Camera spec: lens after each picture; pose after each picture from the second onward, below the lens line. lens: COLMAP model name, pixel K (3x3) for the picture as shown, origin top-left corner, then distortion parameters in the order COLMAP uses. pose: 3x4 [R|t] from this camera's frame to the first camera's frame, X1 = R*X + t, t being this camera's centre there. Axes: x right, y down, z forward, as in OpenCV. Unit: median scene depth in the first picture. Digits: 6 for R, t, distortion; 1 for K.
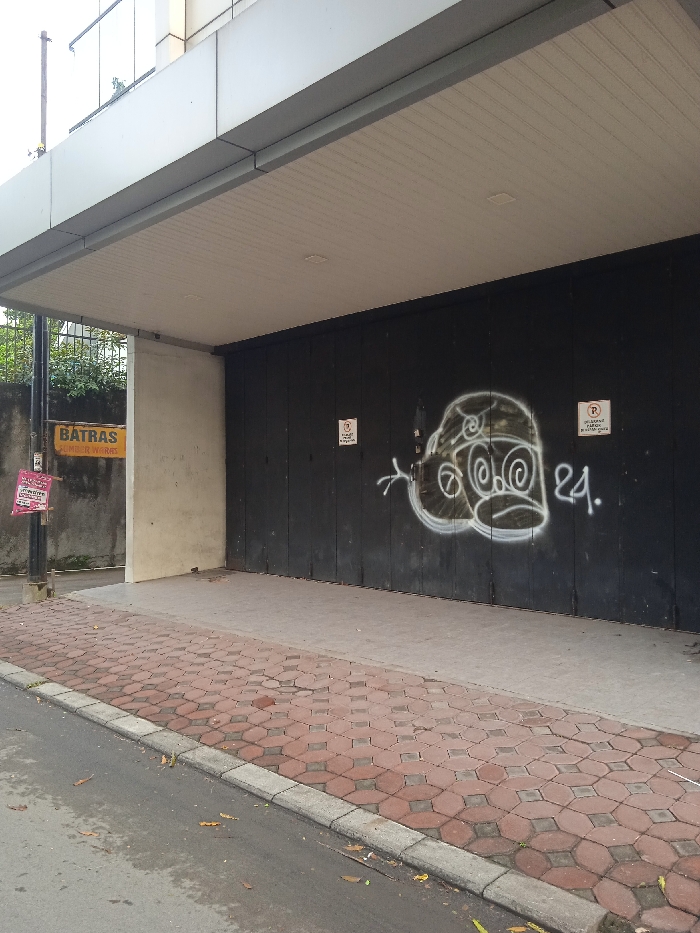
lens RADIAL K [[754.1, 0, 351.8], [0, 754.1, 471.7], [0, 0, 1]] dist [0.031091, -0.045385]
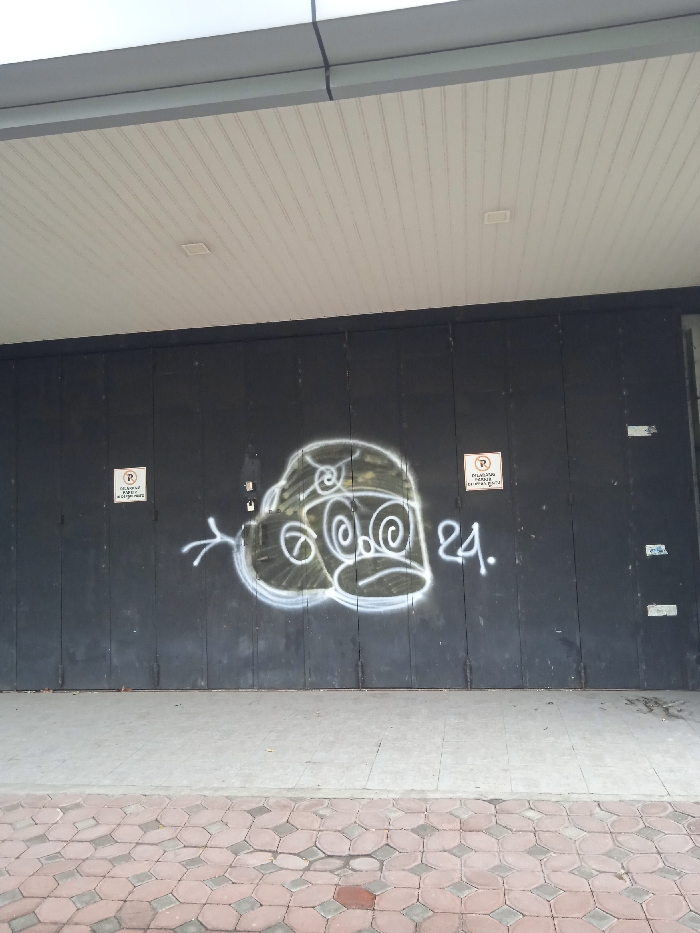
lens RADIAL K [[754.1, 0, 351.1], [0, 754.1, 461.9], [0, 0, 1]] dist [0.031091, -0.045385]
pose [[0.809676, 0.036289, 0.585754, -0.327648], [0.023948, 0.995212, -0.094759, 0.002640], [-0.586389, 0.090752, 0.804930, 0.301516]]
